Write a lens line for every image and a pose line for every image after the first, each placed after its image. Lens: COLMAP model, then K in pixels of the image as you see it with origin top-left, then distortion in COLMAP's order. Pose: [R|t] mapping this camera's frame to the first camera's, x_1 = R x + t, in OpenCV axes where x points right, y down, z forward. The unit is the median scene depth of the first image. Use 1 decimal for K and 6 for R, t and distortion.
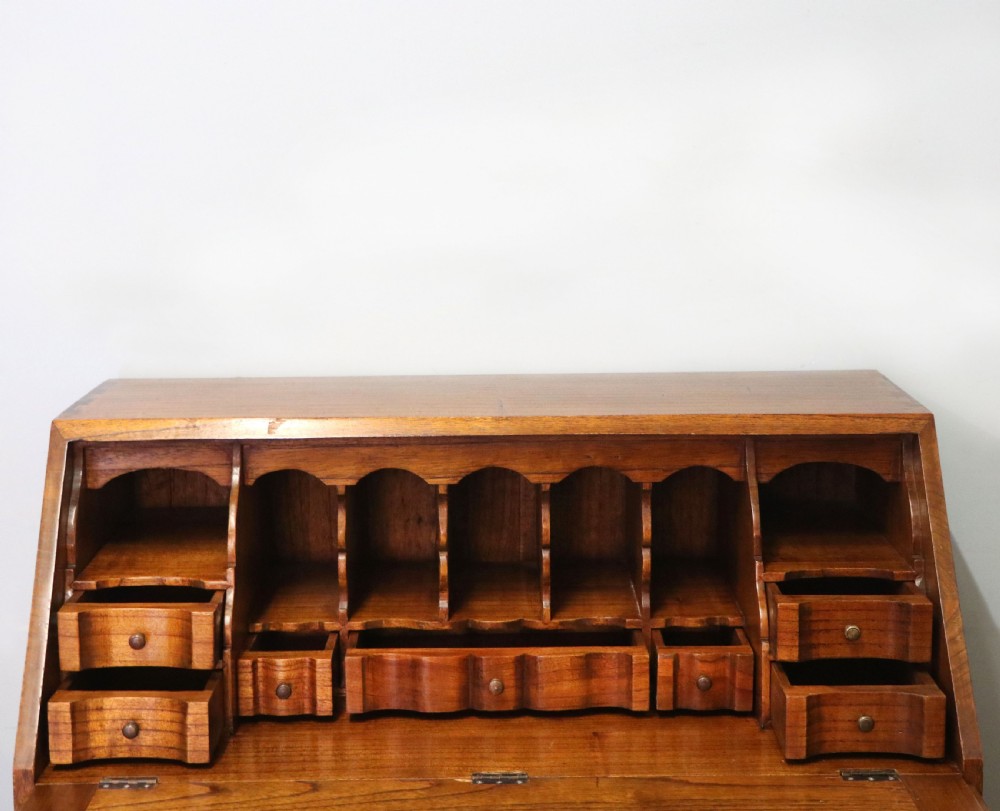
lens RADIAL K [[1887.5, 0, 500.0], [0, 1887.5, 405.5], [0, 0, 1]] dist [0.025731, 0.358779]
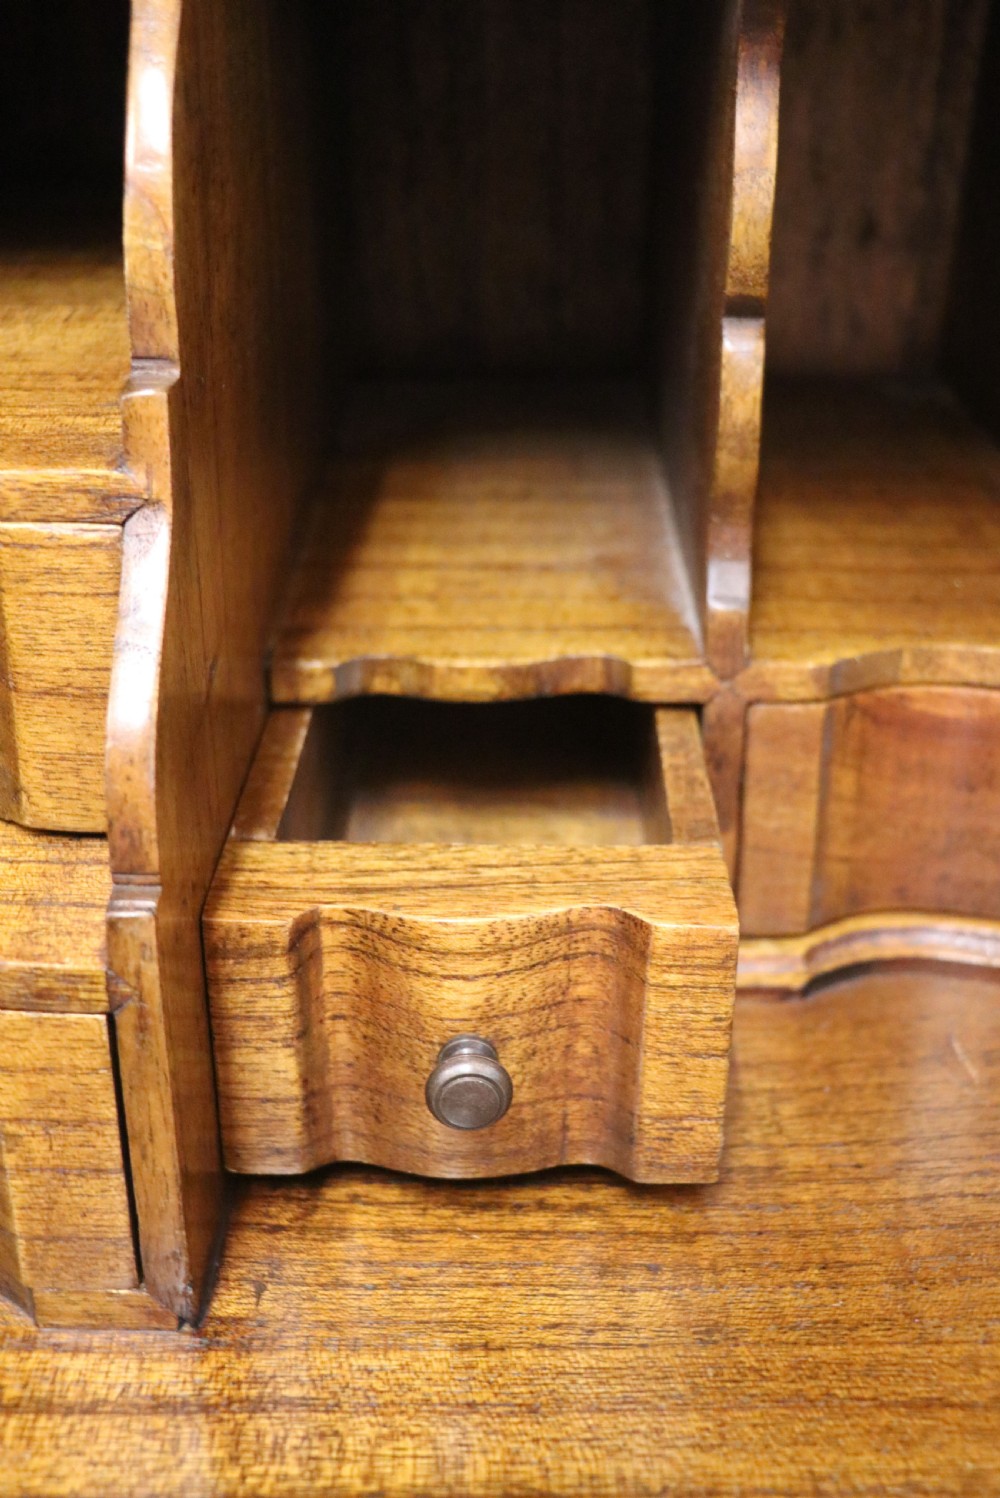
lens RADIAL K [[1799.7, 0, 500.0], [0, 1799.7, 749.0], [0, 0, 1]] dist [-0.146126, 0.390825]
pose [[0.999774, 0.018060, -0.011223, -0.109368], [-0.014239, 0.960654, 0.277383, 0.072348], [0.015791, -0.277160, 0.960694, 0.839061]]
